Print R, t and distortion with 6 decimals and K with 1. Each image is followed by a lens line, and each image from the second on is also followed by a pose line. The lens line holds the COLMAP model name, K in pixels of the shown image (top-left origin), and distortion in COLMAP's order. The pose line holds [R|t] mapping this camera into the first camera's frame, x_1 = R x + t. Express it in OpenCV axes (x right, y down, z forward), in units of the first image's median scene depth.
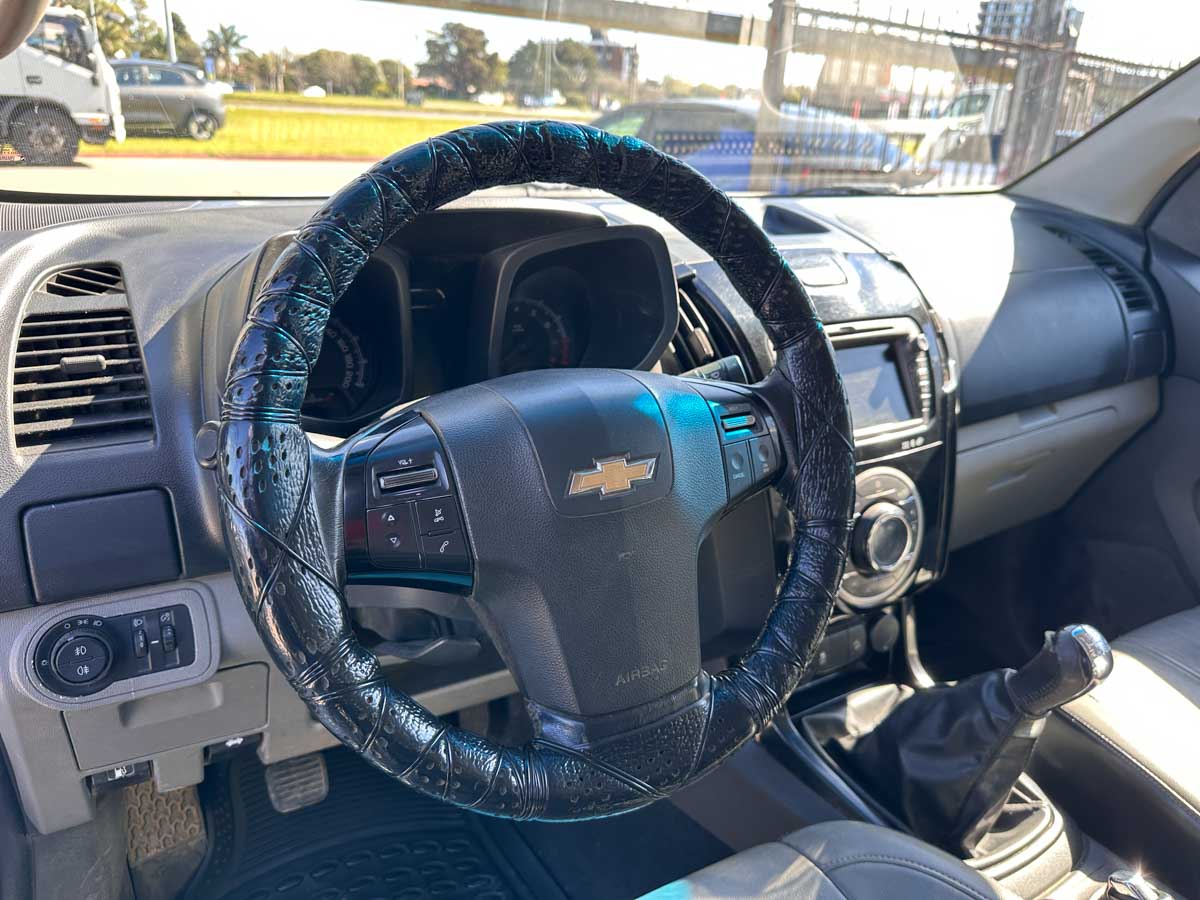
lens RADIAL K [[849.7, 0, 600.0], [0, 849.7, 450.0], [0, 0, 1]] dist [-0.003528, 0.000171]
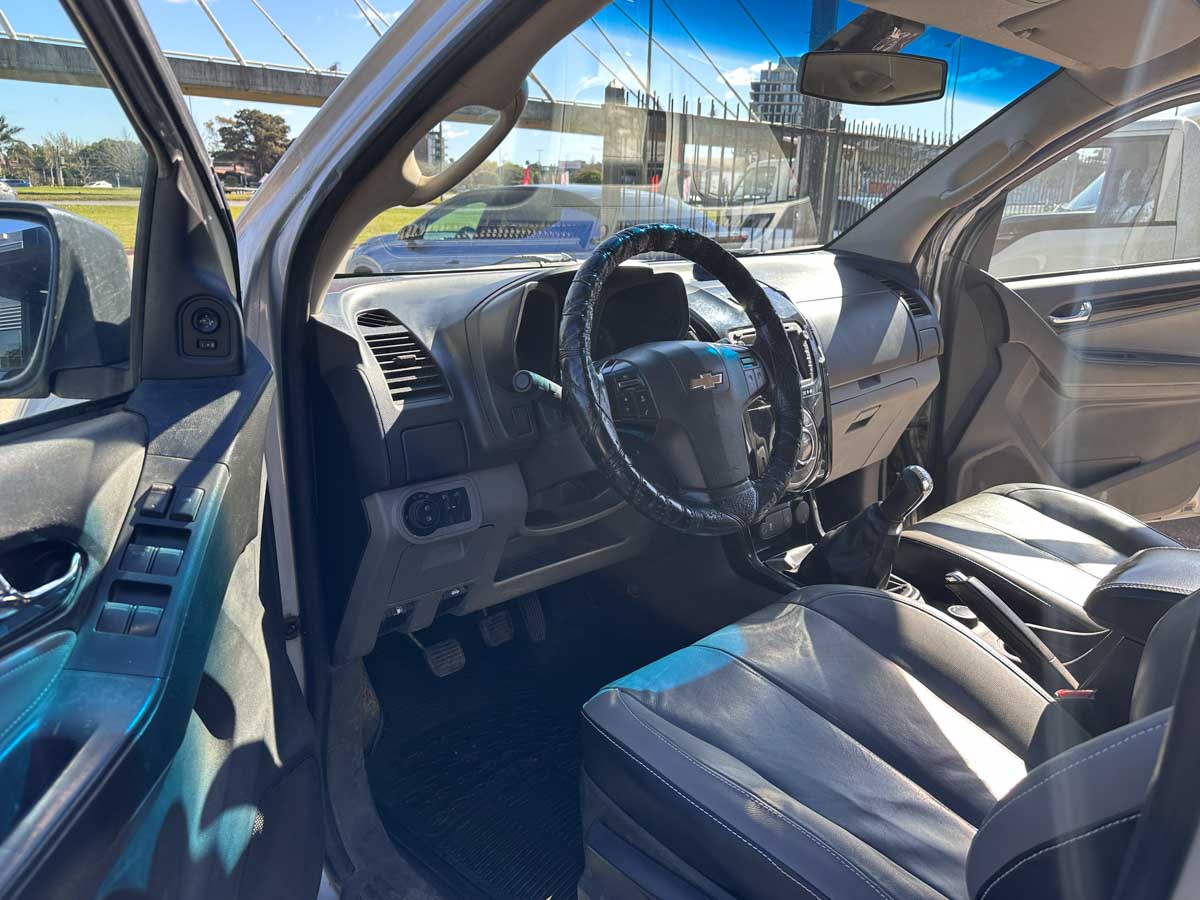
lens RADIAL K [[824.8, 0, 594.3], [0, 824.8, 444.2], [0, 0, 1]] dist [0.113645, -0.143722]
pose [[0.979568, -0.090464, 0.179617, -0.474986], [0.105602, 0.991456, -0.076570, 0.231496], [-0.171156, 0.093974, 0.980752, -0.736679]]
